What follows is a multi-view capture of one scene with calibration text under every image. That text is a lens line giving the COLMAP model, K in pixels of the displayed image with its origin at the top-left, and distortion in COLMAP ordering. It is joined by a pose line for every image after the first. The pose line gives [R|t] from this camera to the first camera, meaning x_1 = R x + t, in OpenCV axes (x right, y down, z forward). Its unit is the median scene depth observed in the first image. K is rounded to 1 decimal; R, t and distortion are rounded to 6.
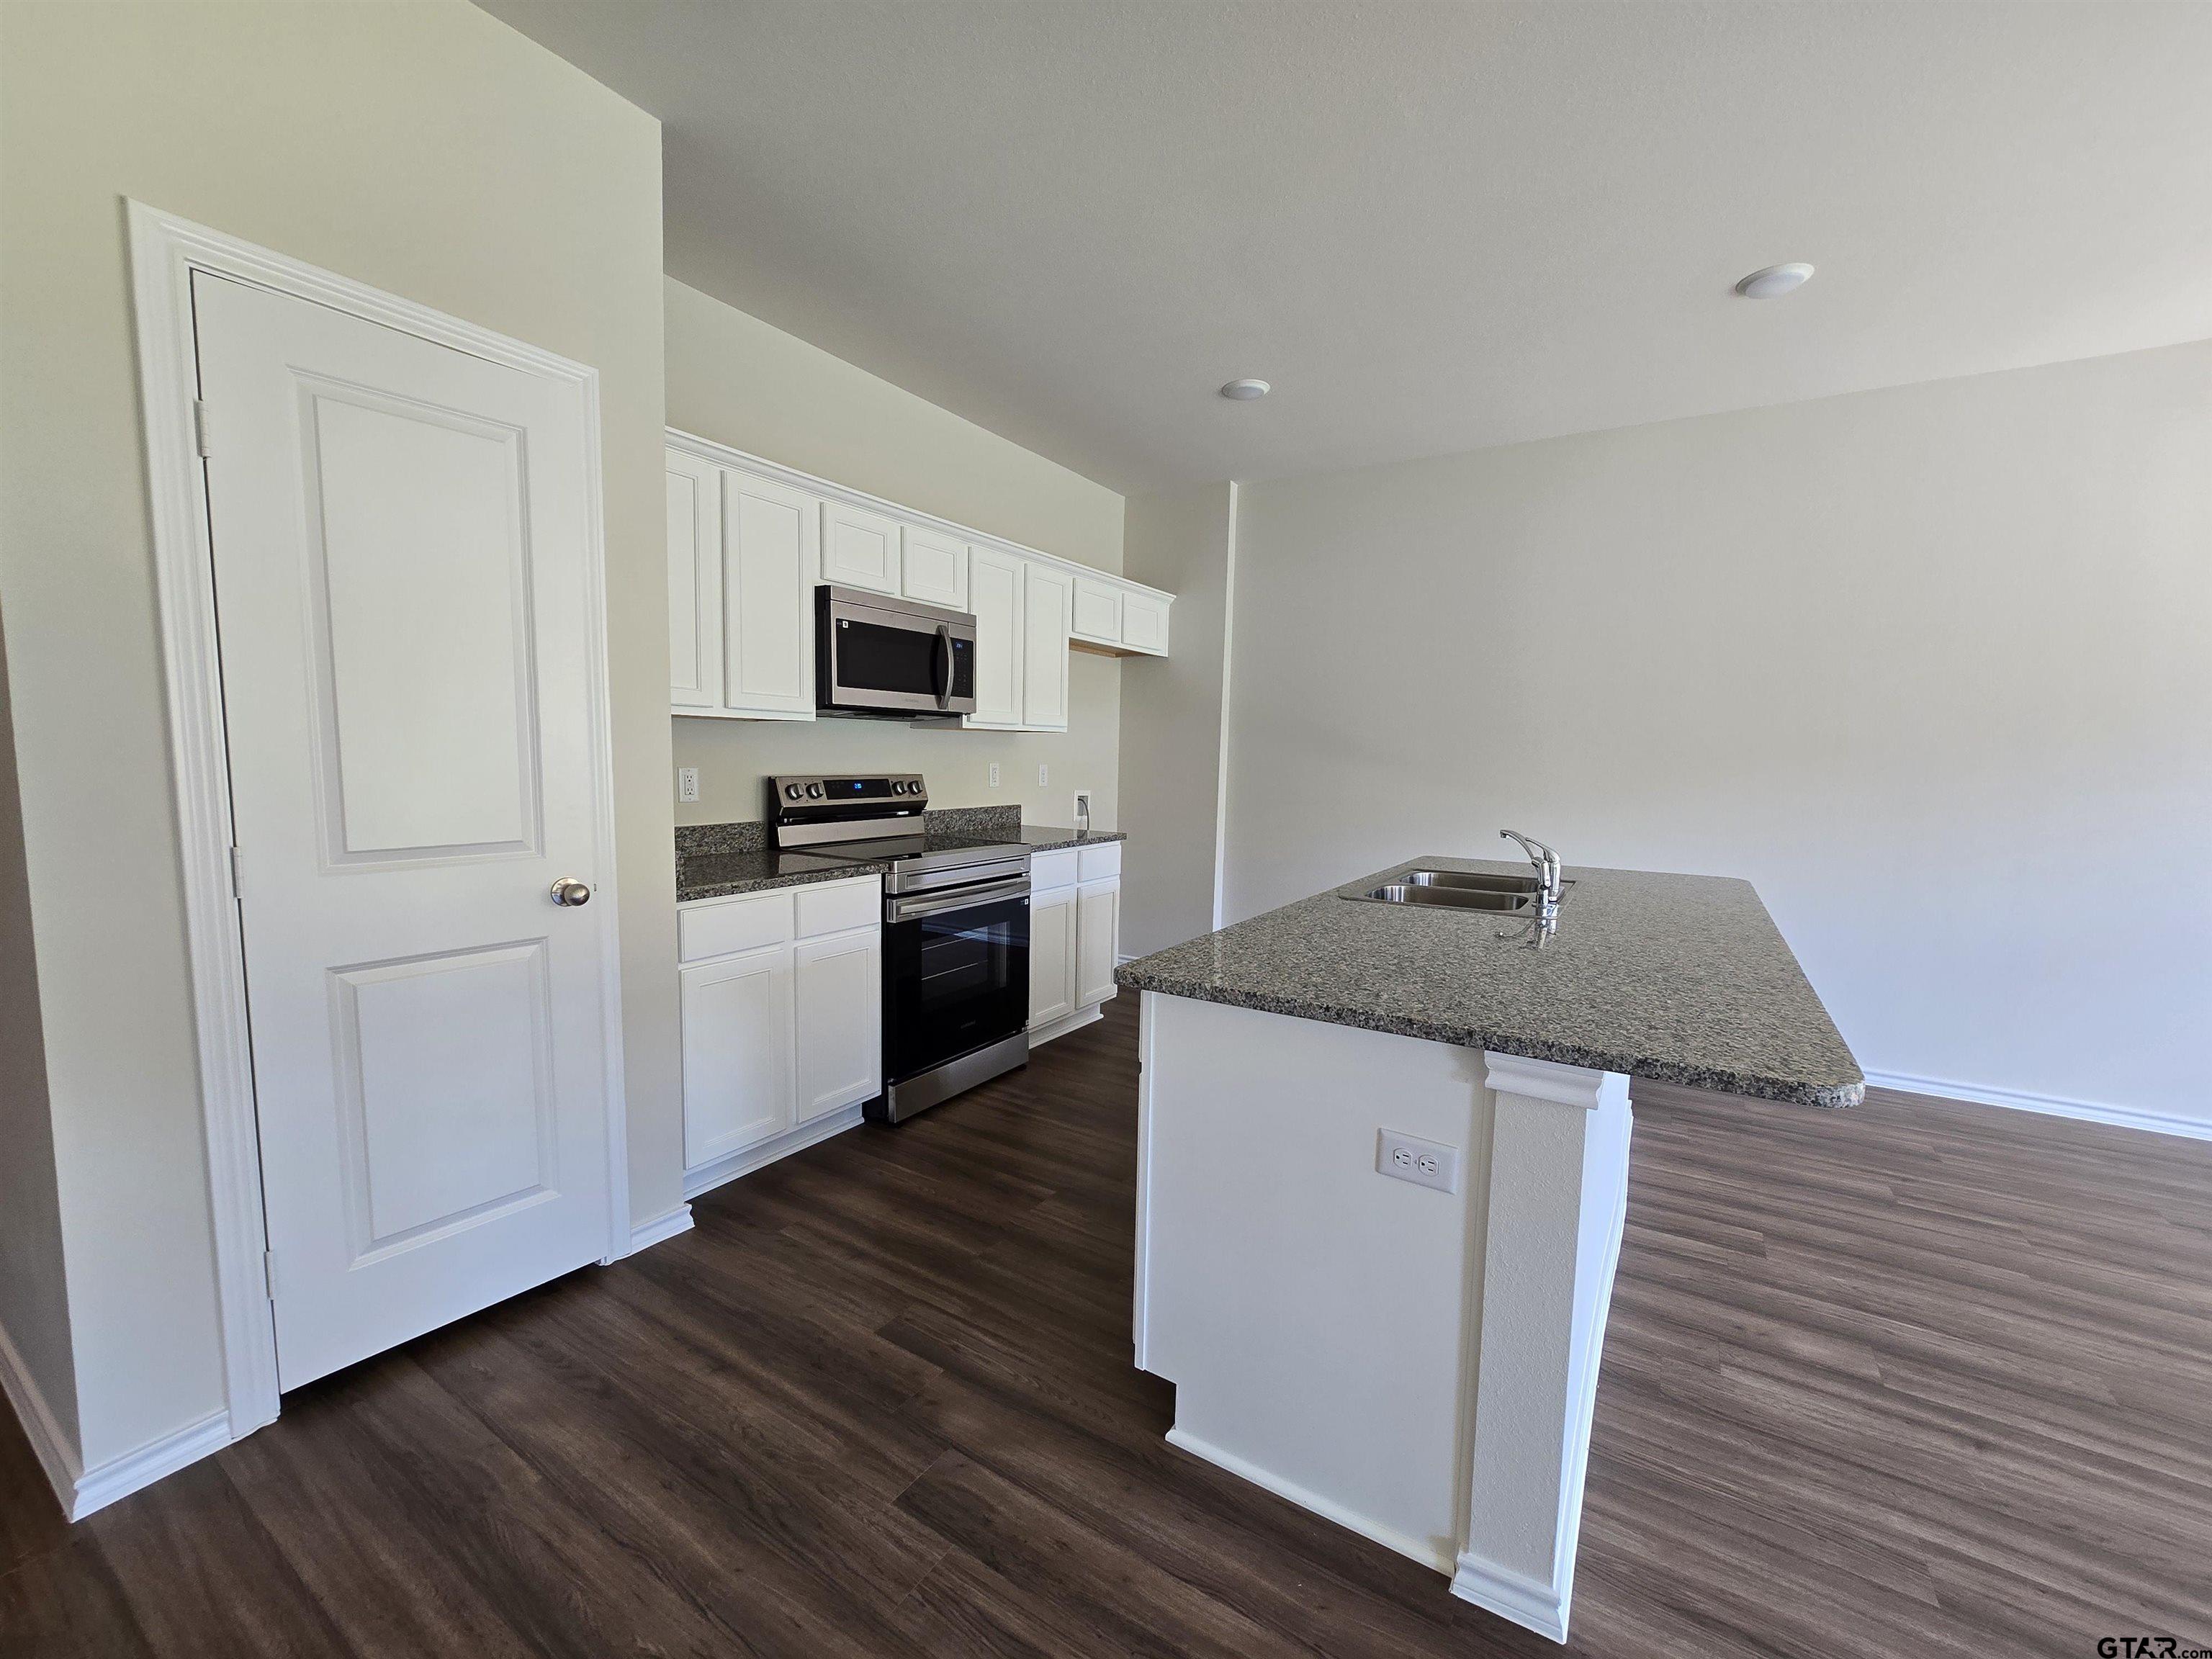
lens RADIAL K [[897.4, 0, 1102.2], [0, 897.4, 839.3], [0, 0, 1]] dist [-0.000960, -0.000247]
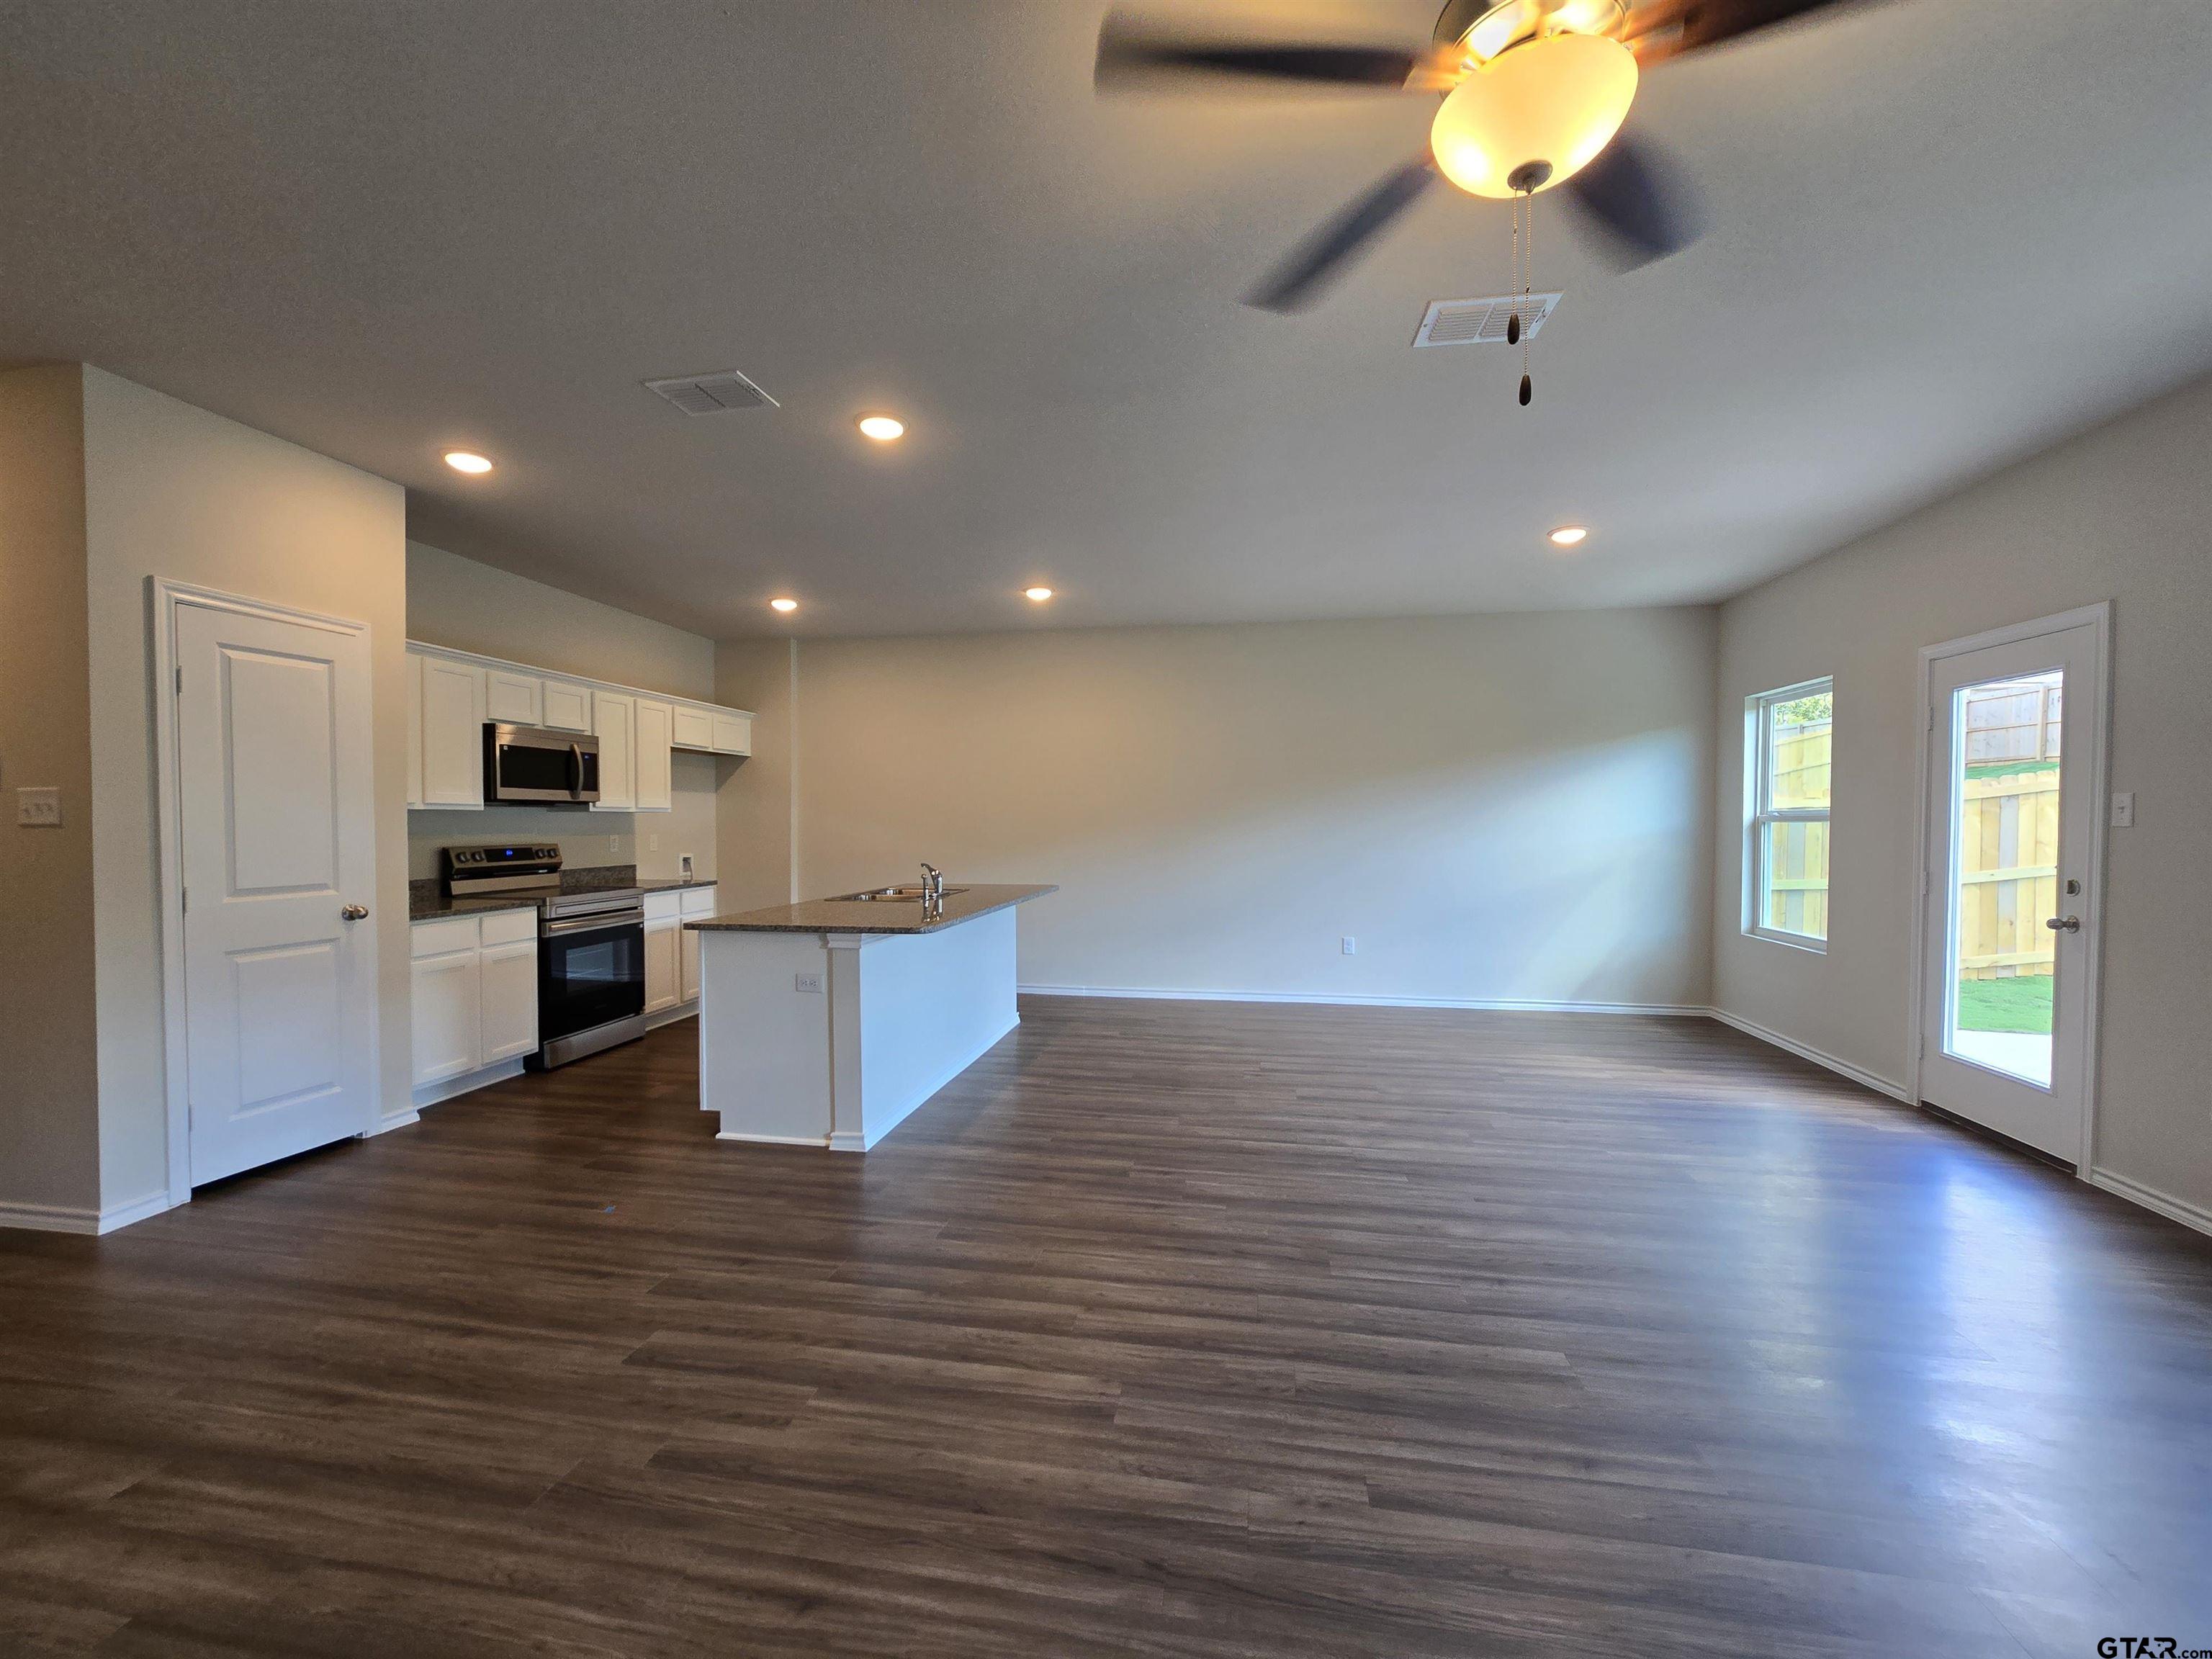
lens RADIAL K [[897.4, 0, 1102.2], [0, 897.4, 839.3], [0, 0, 1]] dist [-0.000960, -0.000247]
pose [[0.924352, -0.026571, 0.380614, 0.068363], [0.053907, 0.996660, -0.061340, 0.065494], [-0.377713, 0.077217, 0.922697, -0.772483]]
